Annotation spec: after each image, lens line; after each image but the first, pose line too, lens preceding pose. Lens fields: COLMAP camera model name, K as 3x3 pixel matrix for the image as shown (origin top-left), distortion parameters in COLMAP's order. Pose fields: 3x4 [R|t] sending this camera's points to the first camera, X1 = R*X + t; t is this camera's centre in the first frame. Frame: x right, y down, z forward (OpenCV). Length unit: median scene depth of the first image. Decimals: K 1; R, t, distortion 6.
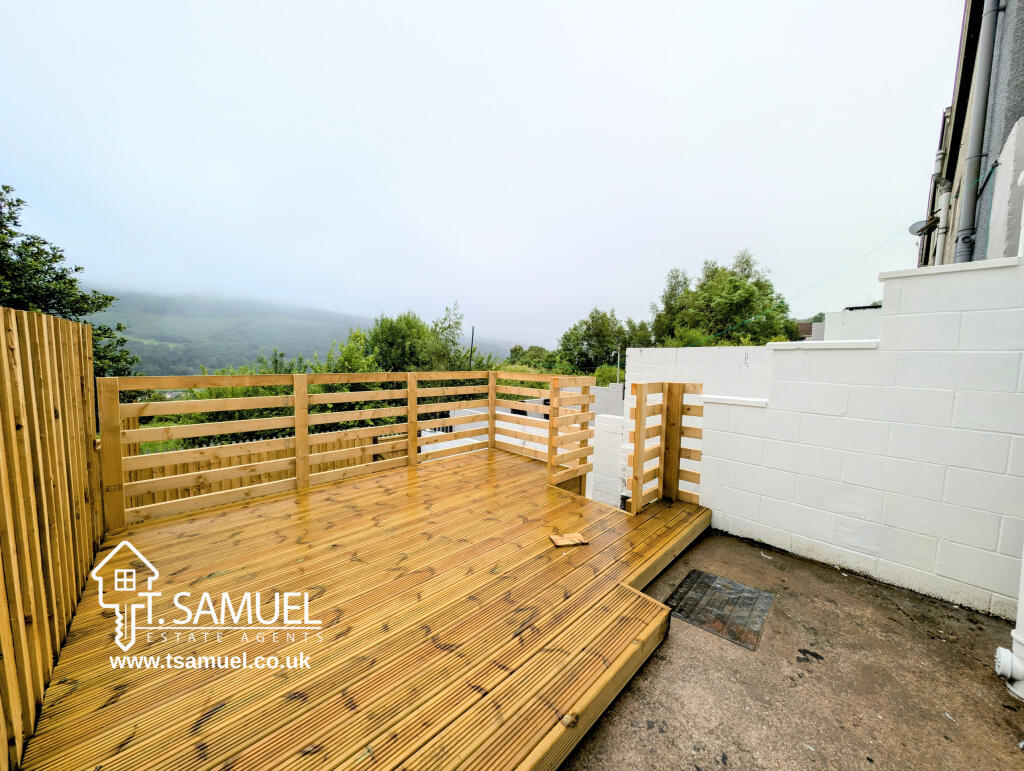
lens RADIAL K [[358.6, 0, 513.8], [0, 358.6, 388.2], [0, 0, 1]] dist [0.002347, 0.000039]
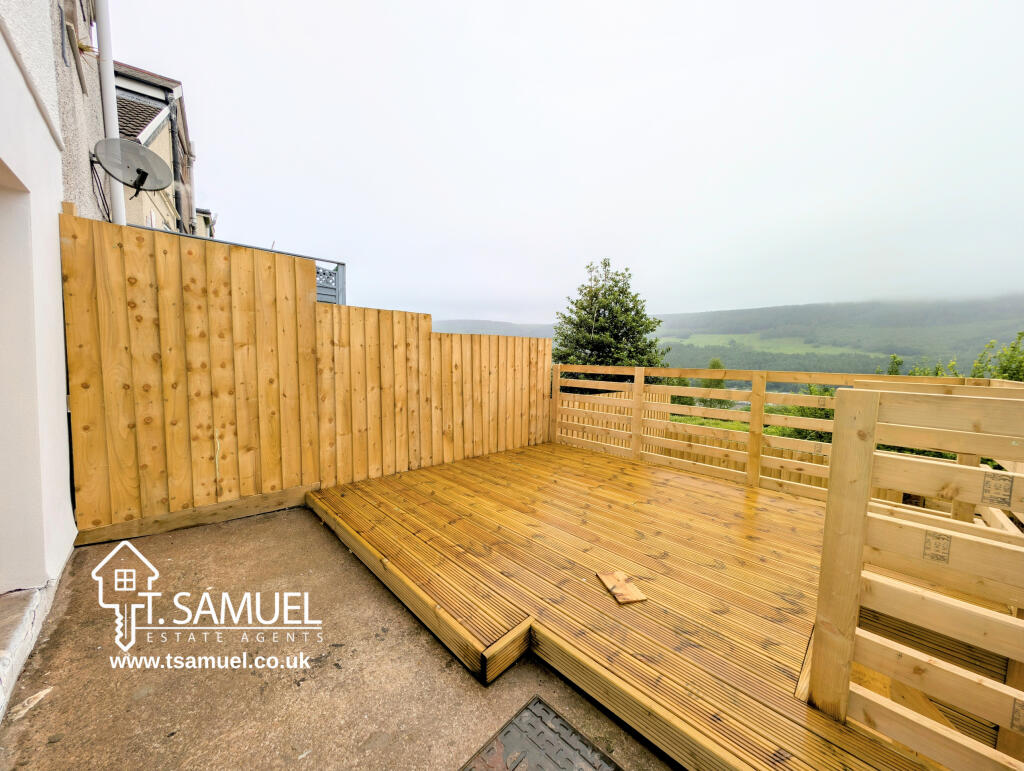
lens RADIAL K [[358.6, 0, 515.1], [0, 358.6, 380.1], [0, 0, 1]] dist [0.002347, 0.000039]
pose [[0.027956, 0.048406, -0.998436, 0.851420], [-0.105808, 0.993359, 0.045197, -0.008679], [0.993993, 0.104380, 0.032892, 0.708025]]
